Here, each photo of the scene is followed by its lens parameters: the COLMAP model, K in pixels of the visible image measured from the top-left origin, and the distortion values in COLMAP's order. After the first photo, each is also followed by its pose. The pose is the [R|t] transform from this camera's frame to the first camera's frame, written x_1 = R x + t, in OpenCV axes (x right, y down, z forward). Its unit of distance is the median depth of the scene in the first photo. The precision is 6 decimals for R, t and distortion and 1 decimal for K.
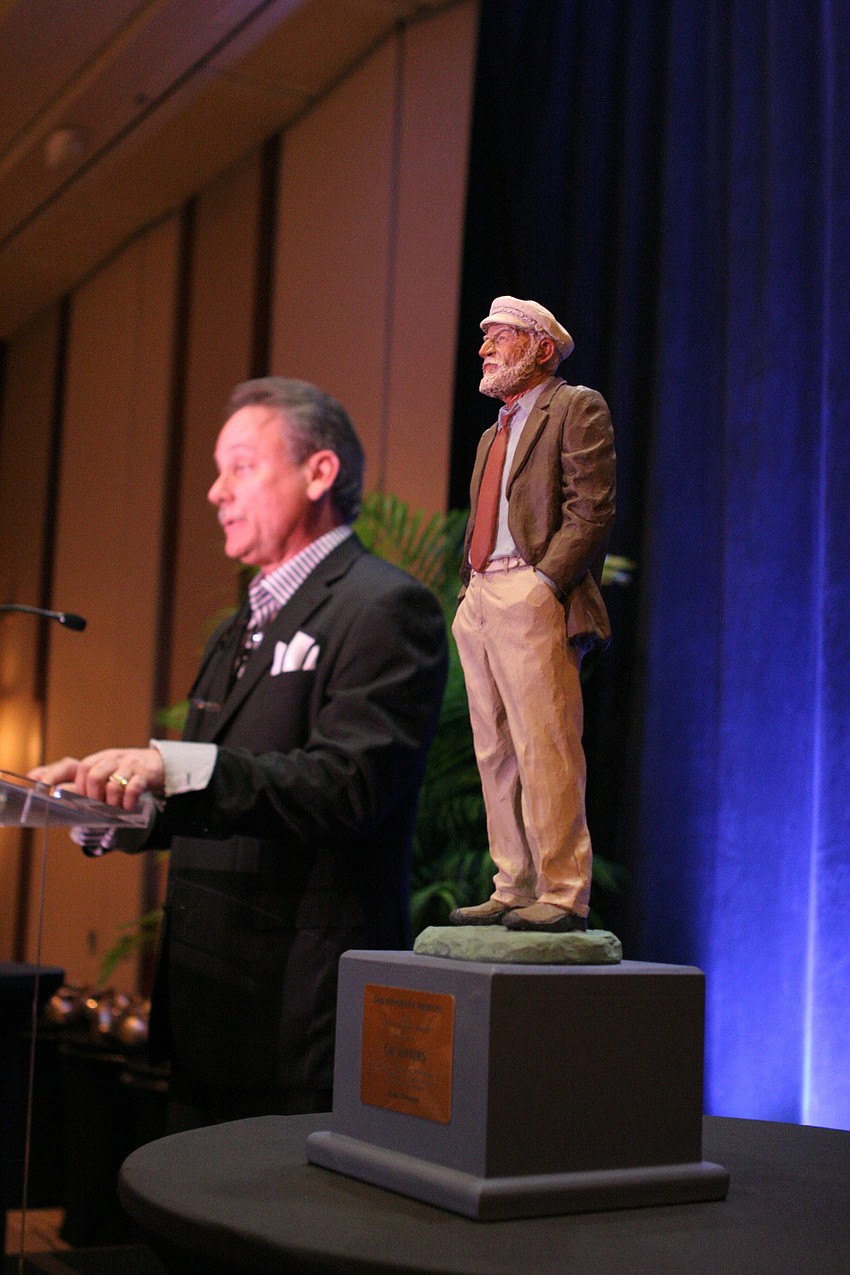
lens RADIAL K [[1673.8, 0, 427.0], [0, 1673.8, 622.3], [0, 0, 1]] dist [-0.020563, -0.004118]
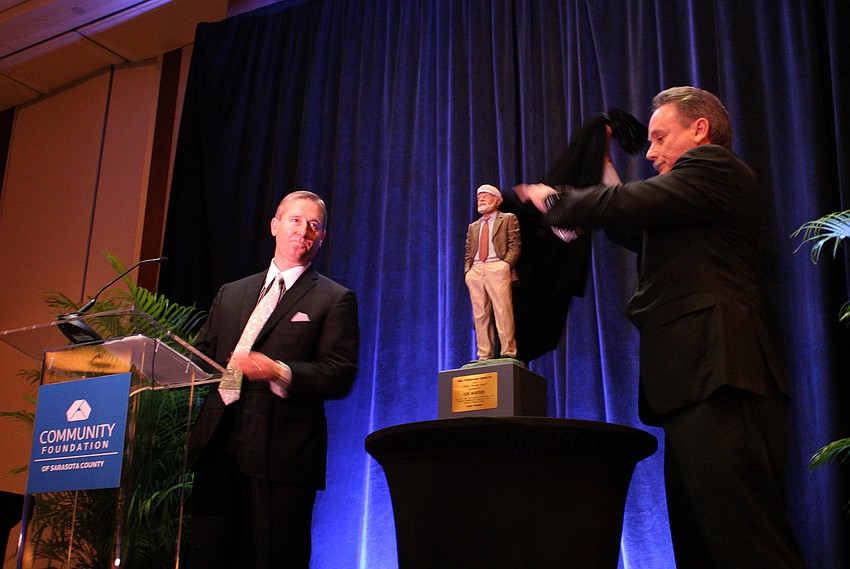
lens RADIAL K [[964.4, 0, 425.0], [0, 964.4, 284.5], [0, 0, 1]] dist [0.000558, -0.002762]
pose [[0.897564, 0.118742, 0.424594, -0.903966], [-0.050705, 0.984460, -0.168127, 0.352032], [-0.437959, 0.129376, 0.889637, -0.686963]]
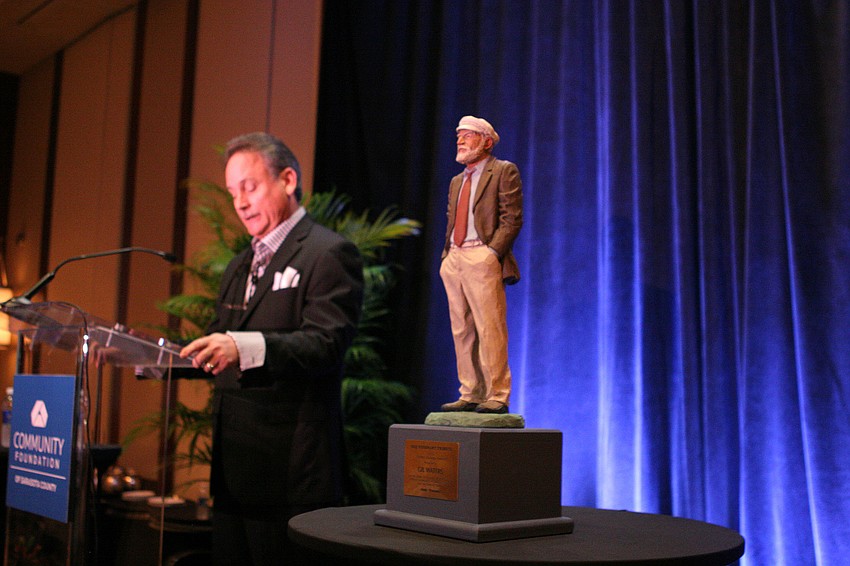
lens RADIAL K [[954.0, 0, 425.0], [0, 954.0, 283.0], [0, 0, 1]] dist [0.011715, 0.000999]
pose [[0.984332, 0.013422, 0.175815, -0.225232], [-0.018522, 0.999453, 0.027396, -0.016528], [-0.175351, -0.030223, 0.984042, -0.191913]]
